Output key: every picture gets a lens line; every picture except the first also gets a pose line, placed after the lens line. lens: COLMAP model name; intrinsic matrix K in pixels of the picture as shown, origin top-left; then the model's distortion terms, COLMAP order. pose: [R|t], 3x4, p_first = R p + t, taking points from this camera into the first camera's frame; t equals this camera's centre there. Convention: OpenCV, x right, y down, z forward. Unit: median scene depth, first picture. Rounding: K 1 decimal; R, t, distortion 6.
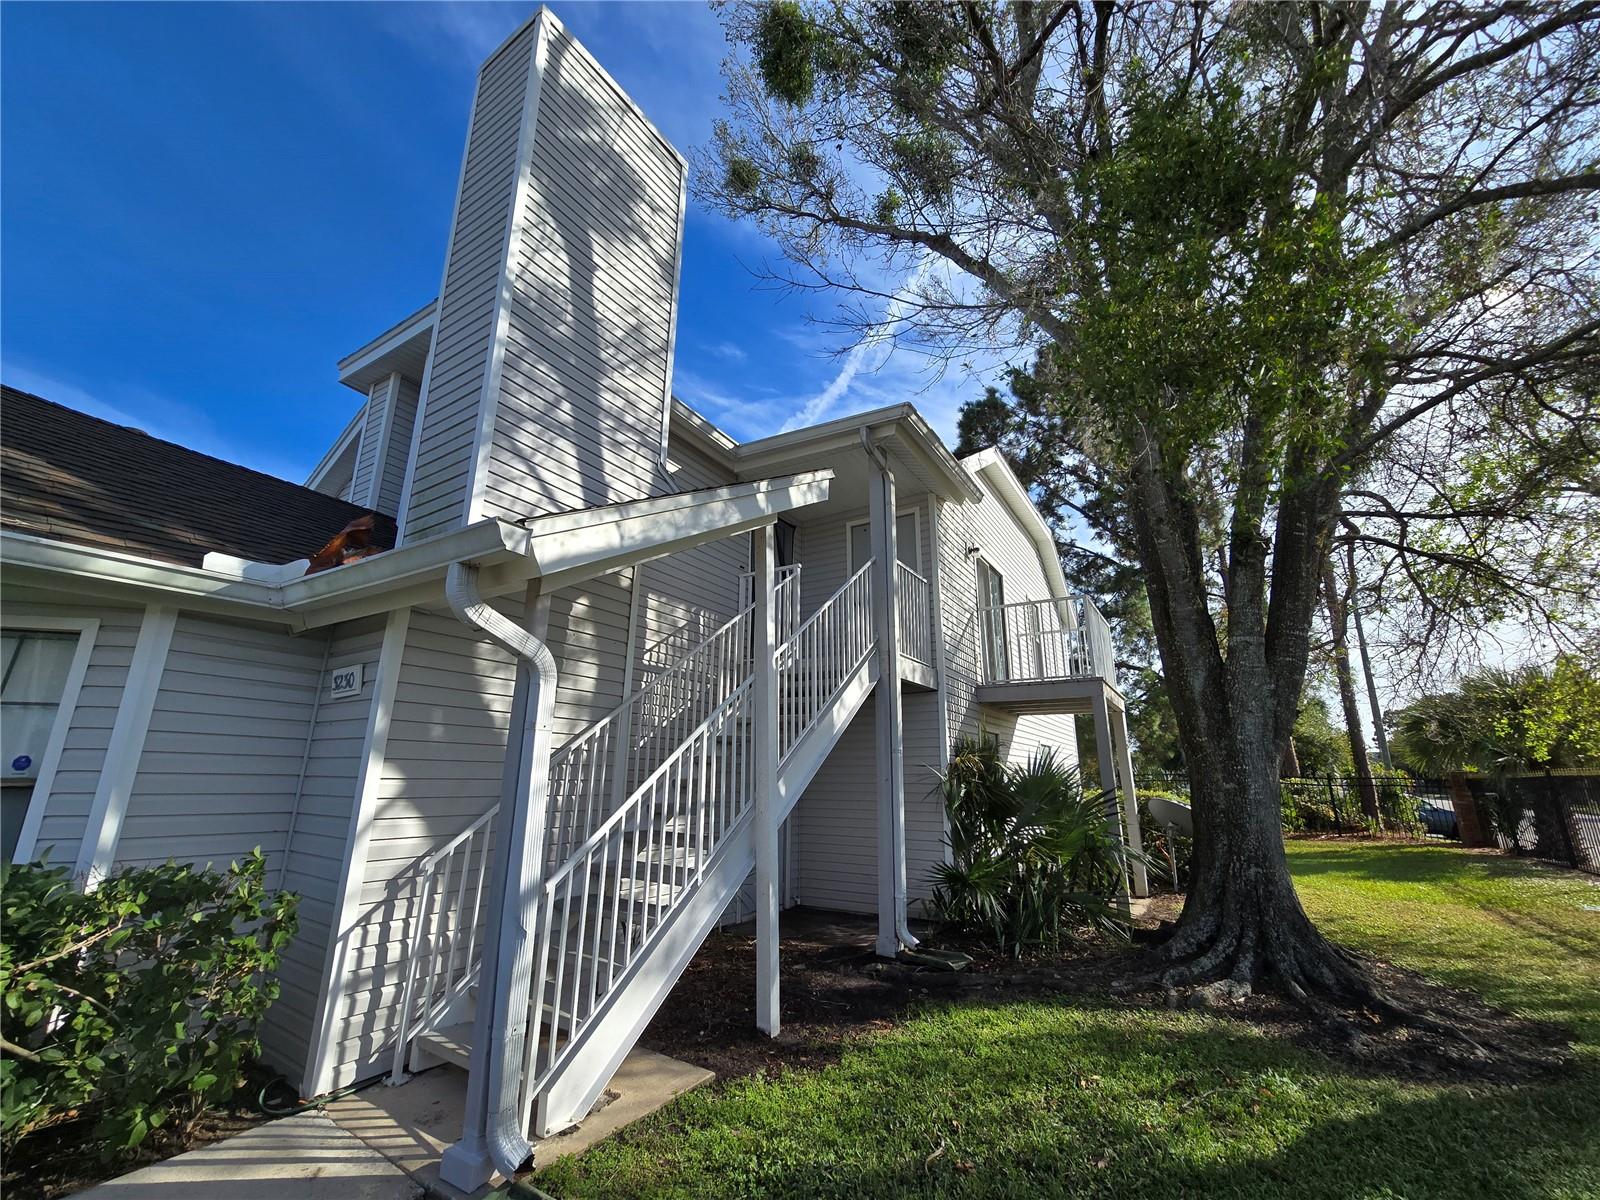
lens RADIAL K [[657.7, 0, 793.6], [0, 657.7, 599.4], [0, 0, 1]] dist [-0.007398, 0.001969]
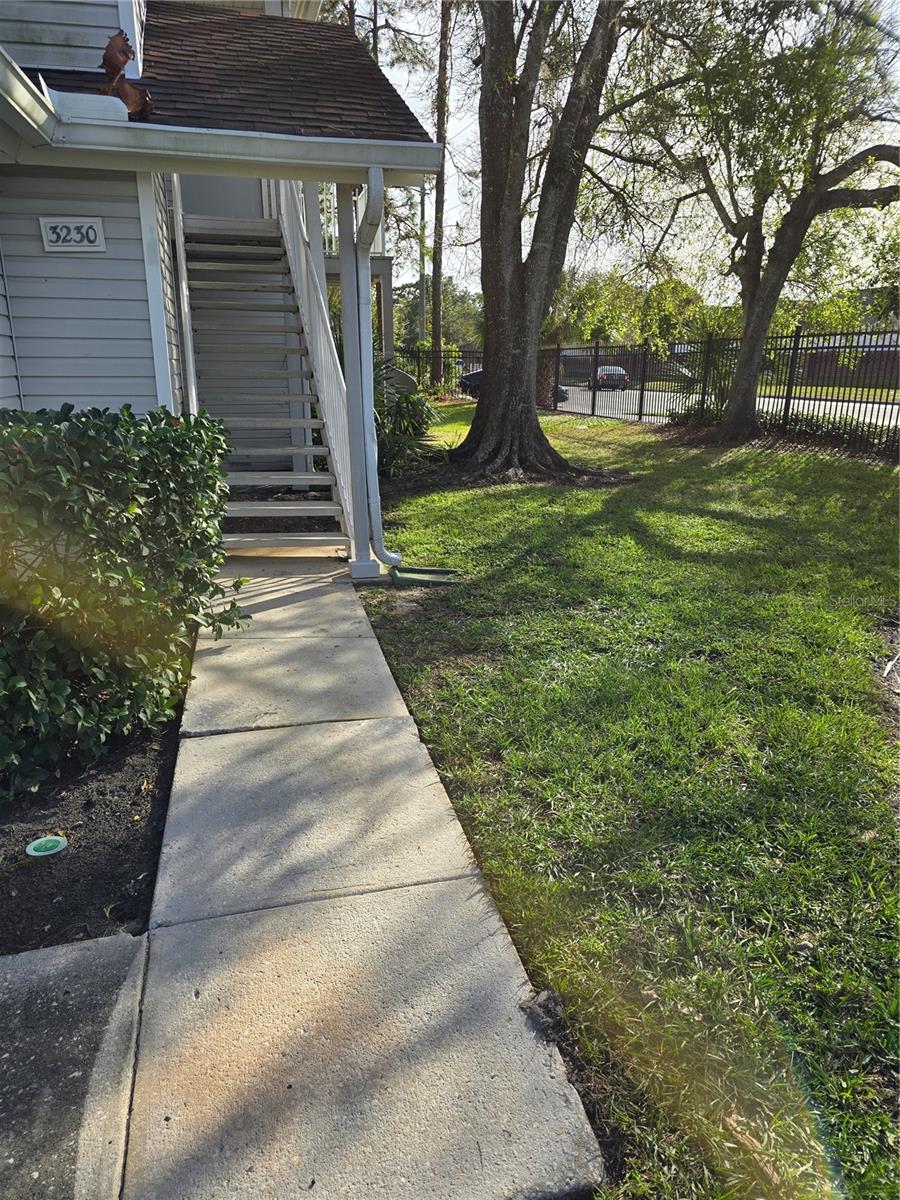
lens RADIAL K [[808.1, 0, 447.9], [0, 808.1, 607.1], [0, 0, 1]] dist [0.039925, -0.024348]
pose [[0.696812, -0.224683, 0.681154, -1.645759], [-0.174664, 0.867926, 0.464970, -0.082379], [-0.695662, -0.442969, 0.565537, -0.379966]]
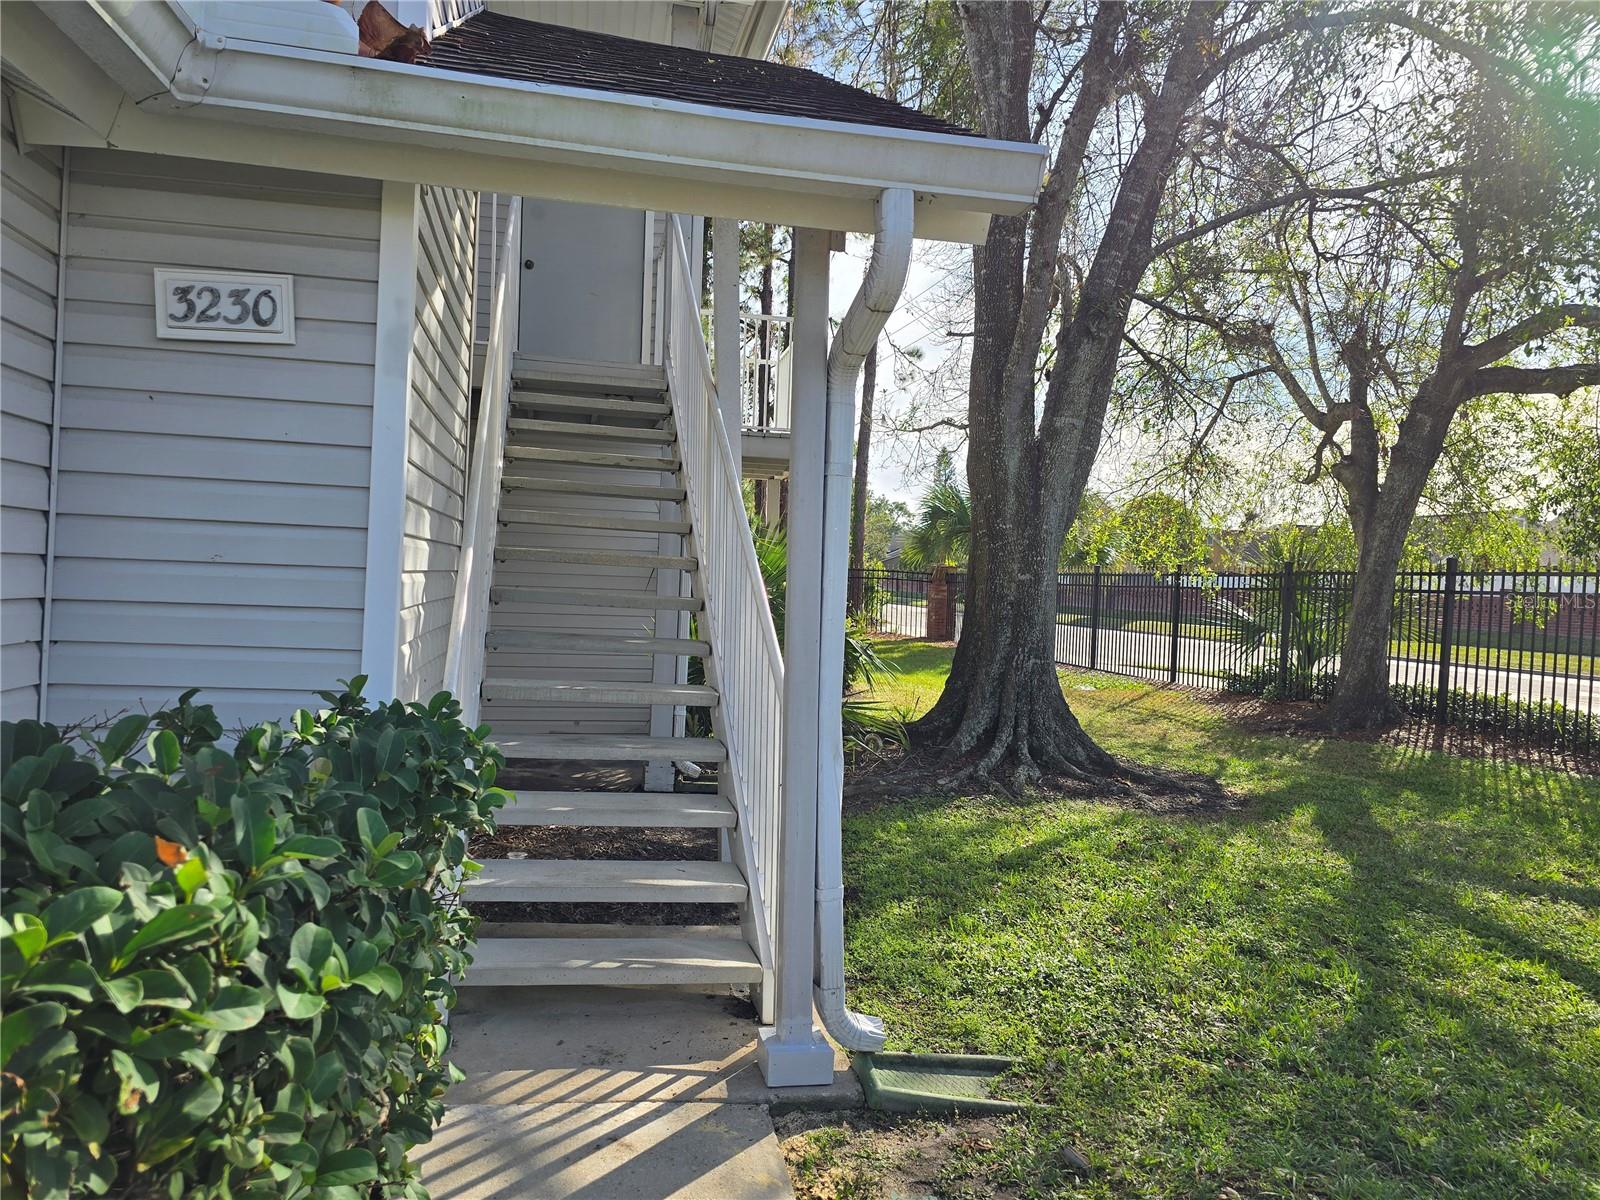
lens RADIAL K [[1077.5, 0, 809.7], [0, 1077.5, 593.8], [0, 0, 1]] dist [0.039925, -0.024348]
pose [[0.726831, 0.002084, 0.686813, -1.187882], [-0.204167, 0.955446, 0.213165, 0.089481], [-0.655768, -0.295160, 0.694873, 0.269715]]
